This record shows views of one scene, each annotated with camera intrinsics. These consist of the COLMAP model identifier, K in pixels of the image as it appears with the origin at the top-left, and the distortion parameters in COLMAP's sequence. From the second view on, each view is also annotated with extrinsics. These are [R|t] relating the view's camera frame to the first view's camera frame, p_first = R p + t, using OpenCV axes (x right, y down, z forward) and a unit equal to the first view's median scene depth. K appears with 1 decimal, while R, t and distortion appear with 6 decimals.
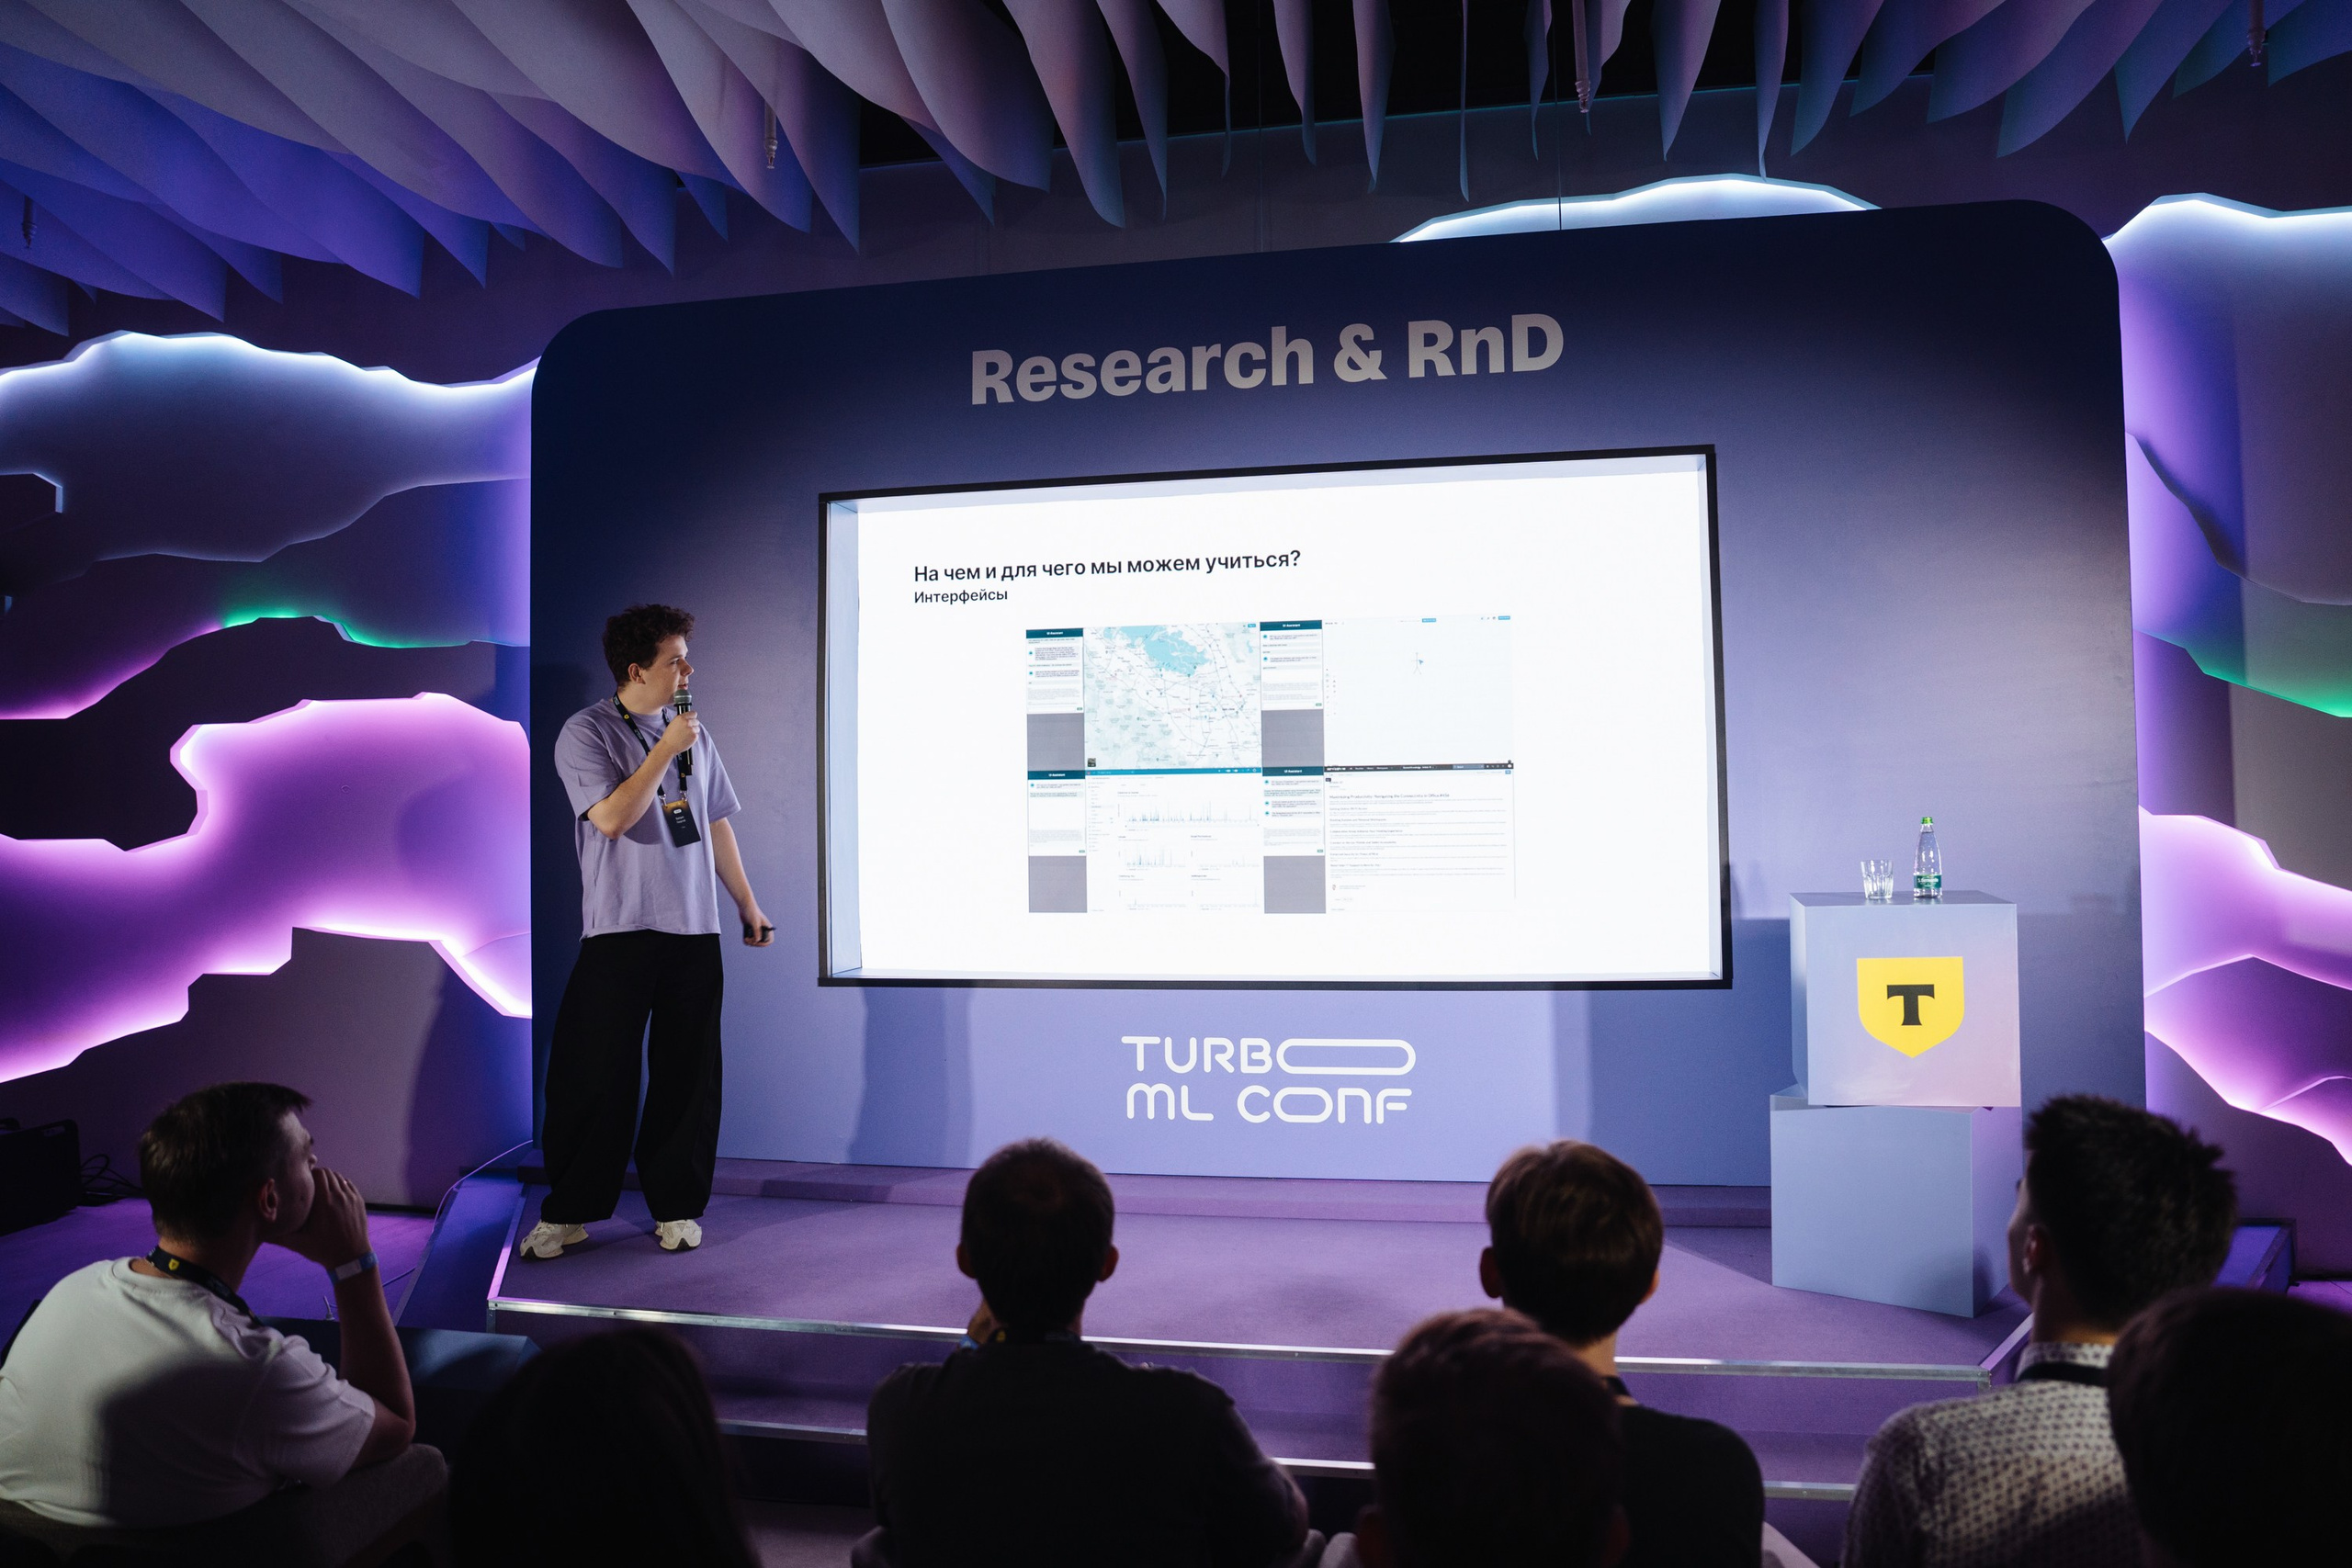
lens RADIAL K [[1657.4, 0, 1232.4], [0, 1657.4, 750.2], [0, 0, 1]] dist [-0.118704, 0.092485]
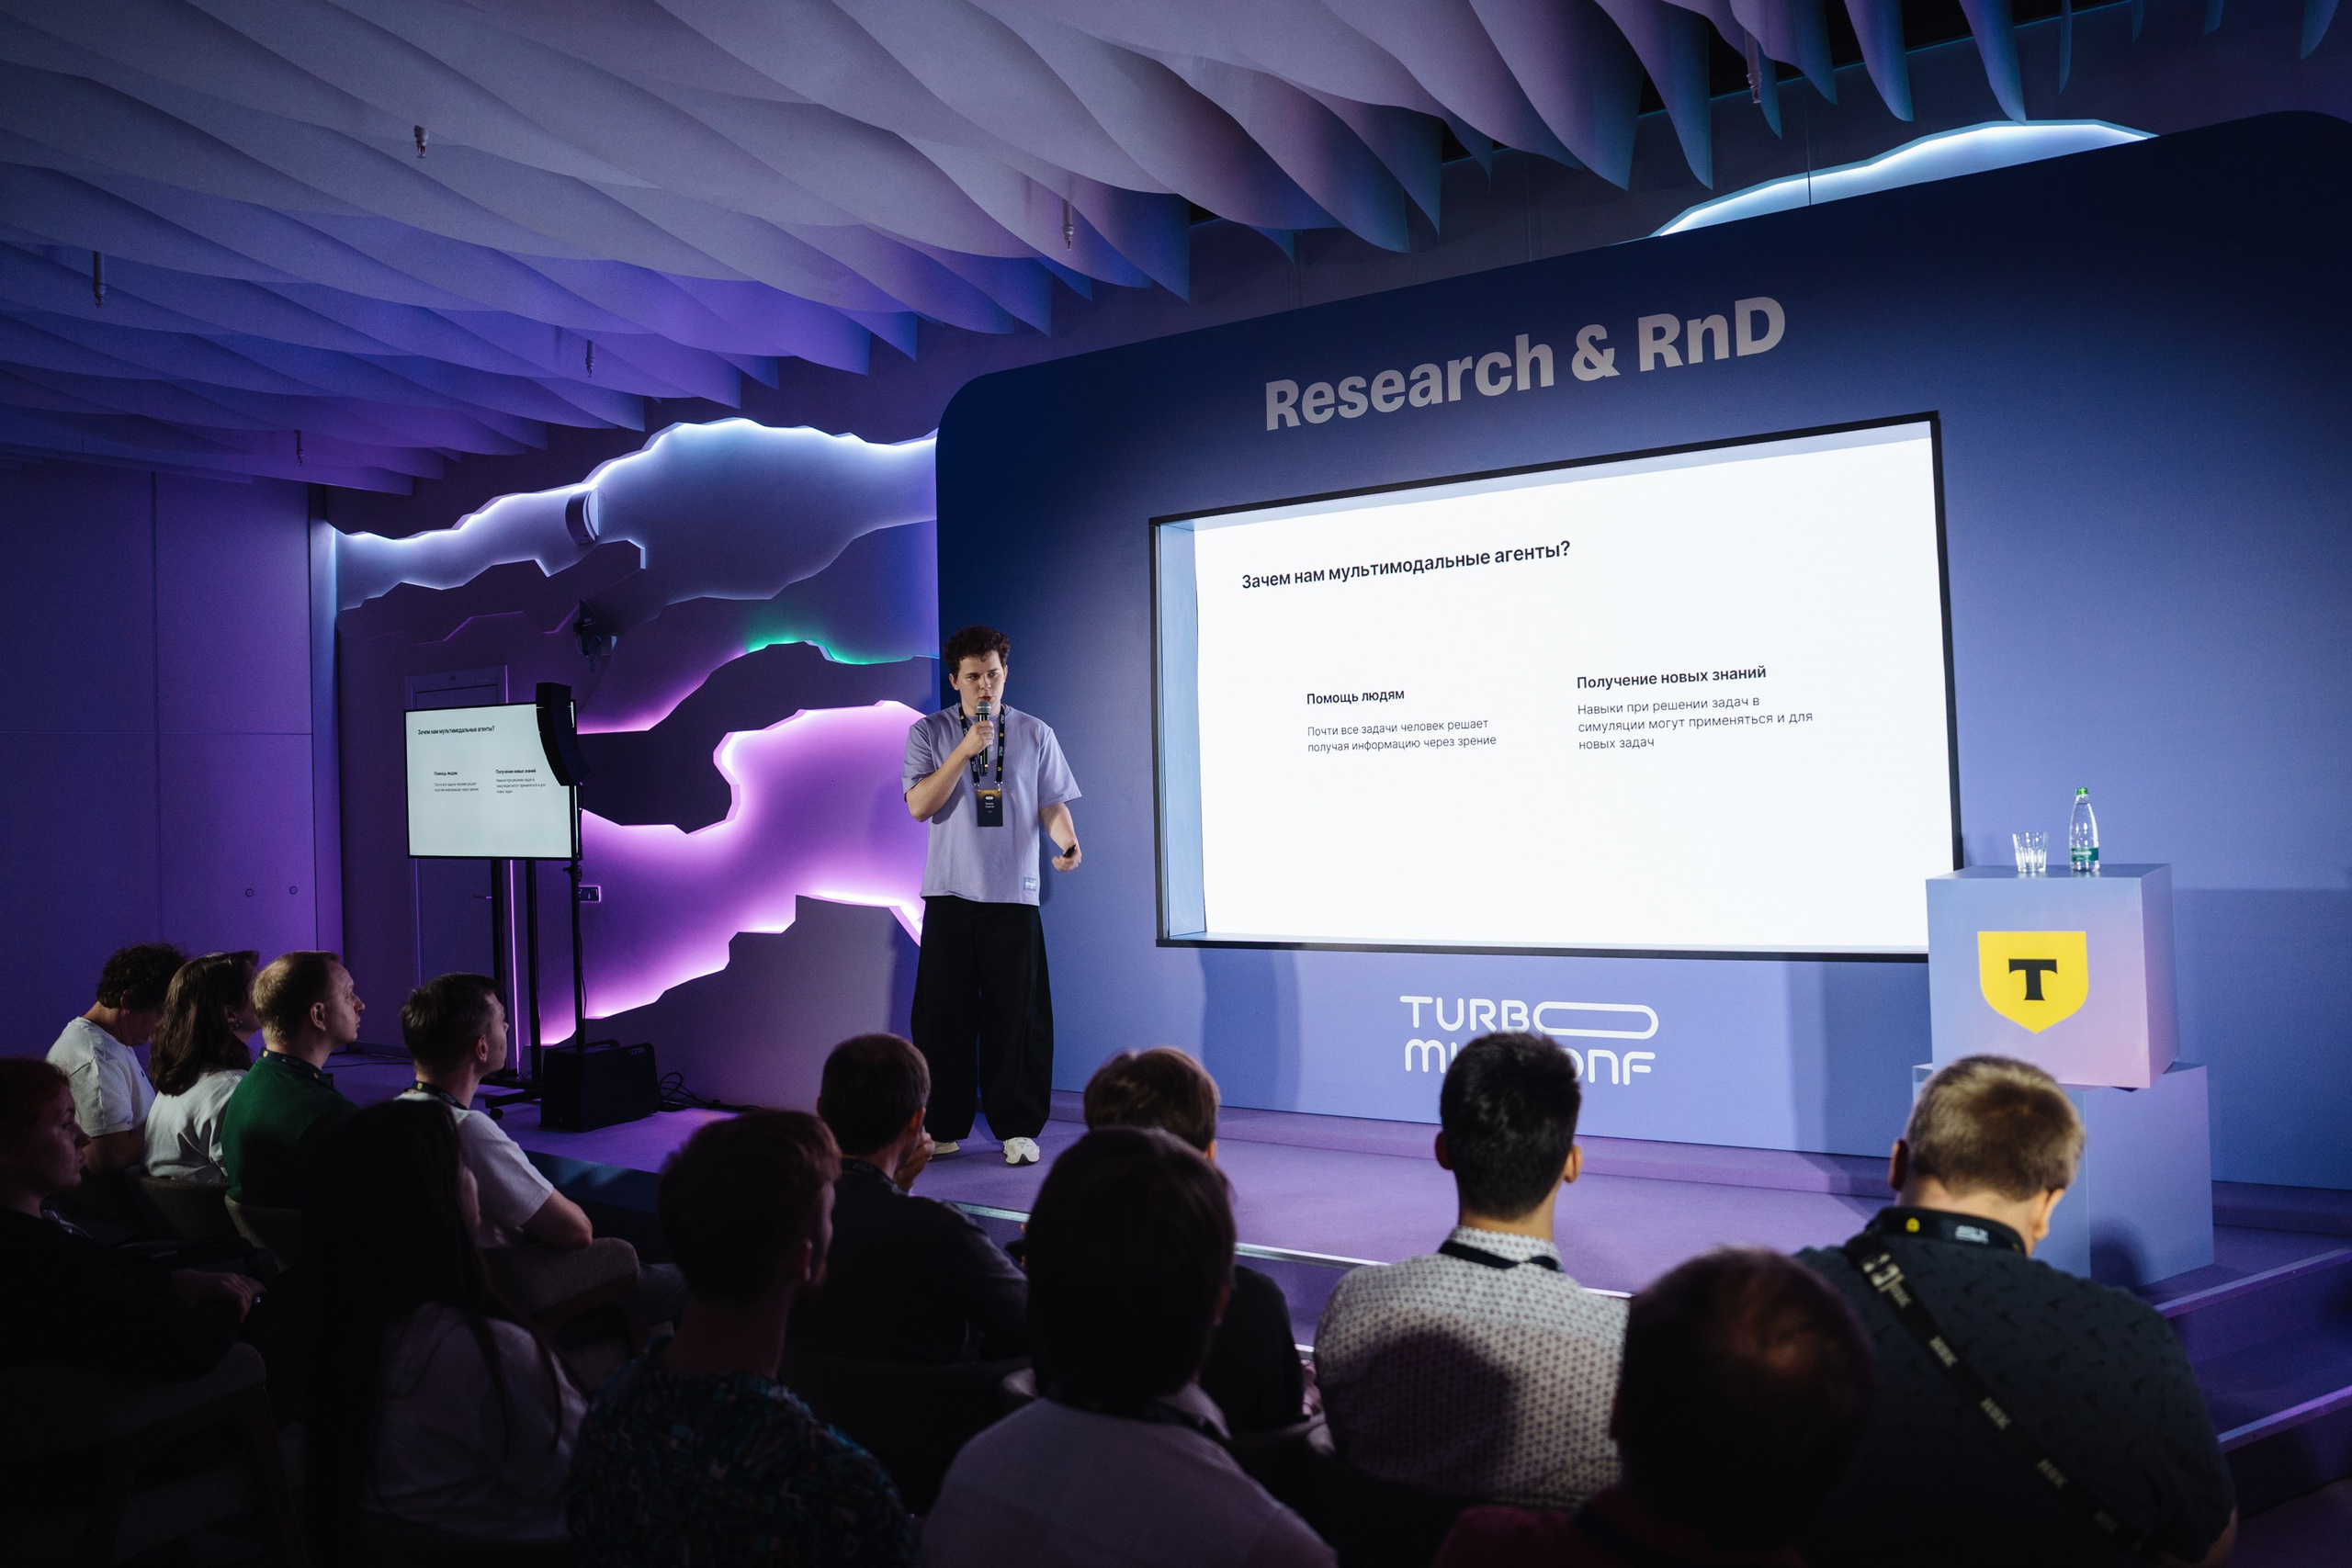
lens RADIAL K [[1657.4, 0, 1232.4], [0, 1657.4, 750.2], [0, 0, 1]] dist [-0.118704, 0.092485]
pose [[0.930060, -0.021819, -0.366758, 0.230921], [0.026546, 0.999617, 0.007849, -0.001710], [0.366446, -0.017036, 0.930283, -0.060072]]
